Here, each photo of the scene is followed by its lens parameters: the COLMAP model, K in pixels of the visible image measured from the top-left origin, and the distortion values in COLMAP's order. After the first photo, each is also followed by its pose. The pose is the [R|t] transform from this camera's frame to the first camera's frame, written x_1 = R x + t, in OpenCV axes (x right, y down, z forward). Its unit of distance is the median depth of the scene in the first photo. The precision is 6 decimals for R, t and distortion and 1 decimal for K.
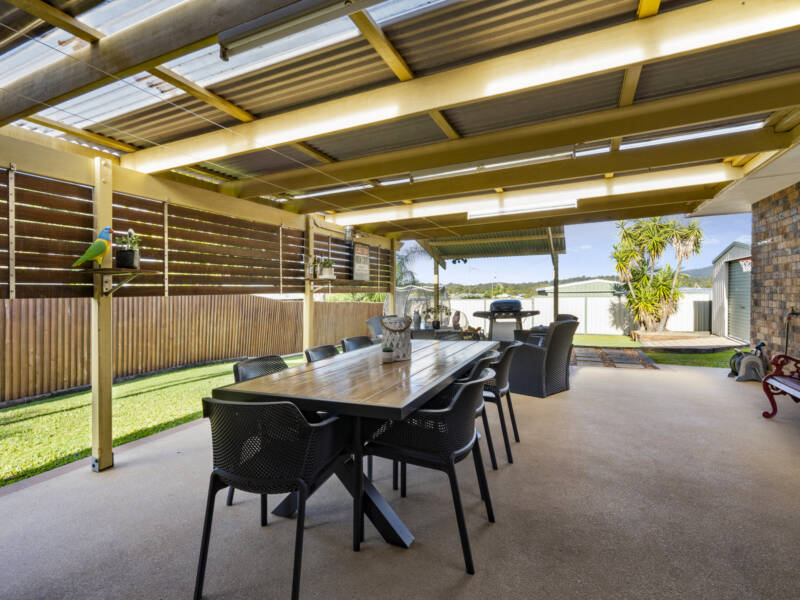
lens RADIAL K [[417.0, 0, 400.5], [0, 417.0, 306.6], [0, 0, 1]] dist [-0.007813, 0.000561]
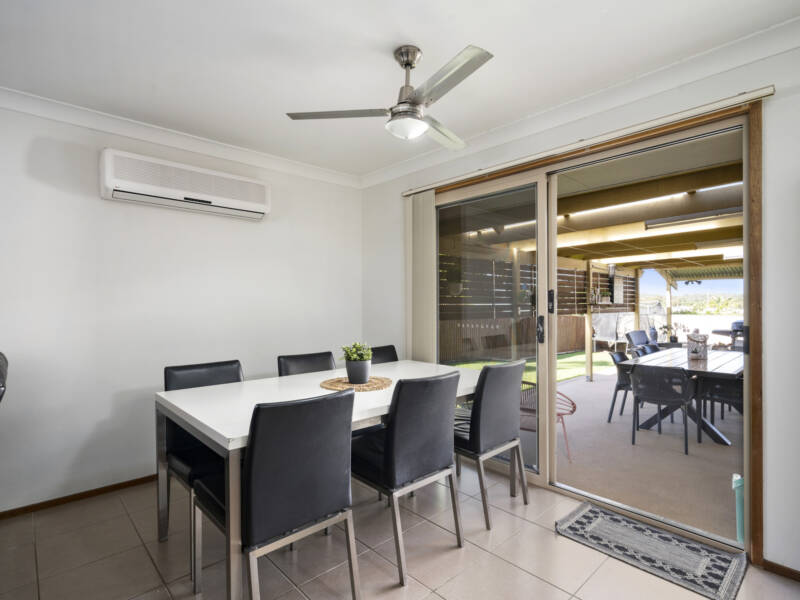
lens RADIAL K [[417.0, 0, 396.3], [0, 417.0, 295.3], [0, 0, 1]] dist [-0.007813, 0.000561]
pose [[0.913173, 0.002587, -0.407563, -0.147568], [-0.023617, 0.998635, -0.046578, -0.008075], [0.406887, 0.052159, 0.911988, -0.362720]]
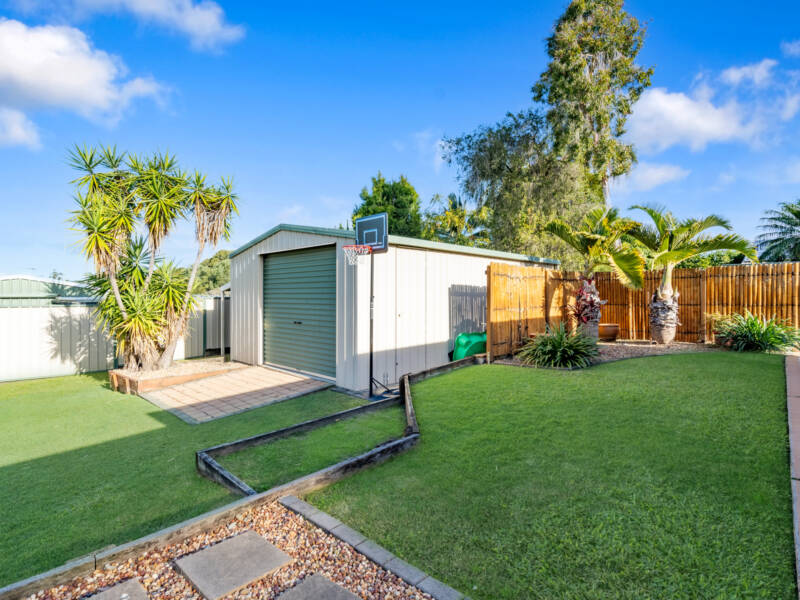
lens RADIAL K [[417.0, 0, 395.8], [0, 417.0, 292.5], [0, 0, 1]] dist [-0.007813, 0.000561]
pose [[0.342057, 0.020717, 0.939451, 0.346350], [0.026915, 0.999131, -0.031833, -0.028277], [-0.939294, 0.036174, 0.341202, 0.893223]]
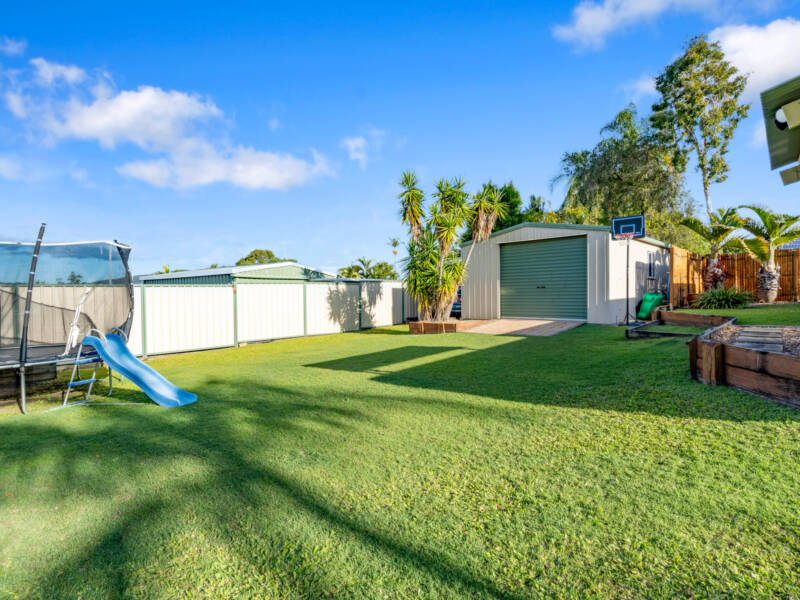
lens RADIAL K [[417.0, 0, 394.1], [0, 417.0, 295.3], [0, 0, 1]] dist [-0.007813, 0.000561]
pose [[0.346757, 0.003120, 0.937950, -0.399482], [0.040017, 0.999035, -0.018117, 0.041481], [-0.937101, 0.043816, 0.346297, 1.430358]]
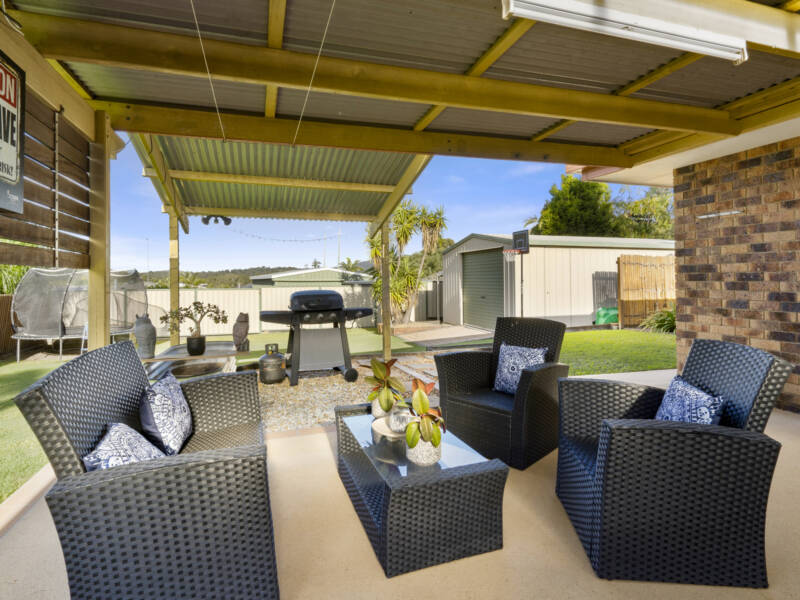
lens RADIAL K [[417.0, 0, 394.8], [0, 417.0, 279.4], [0, 0, 1]] dist [-0.007813, 0.000561]
pose [[0.751176, 0.013677, 0.659960, -0.053413], [0.013311, 0.999268, -0.035860, -0.009368], [-0.659968, 0.035722, 0.750444, 0.516116]]
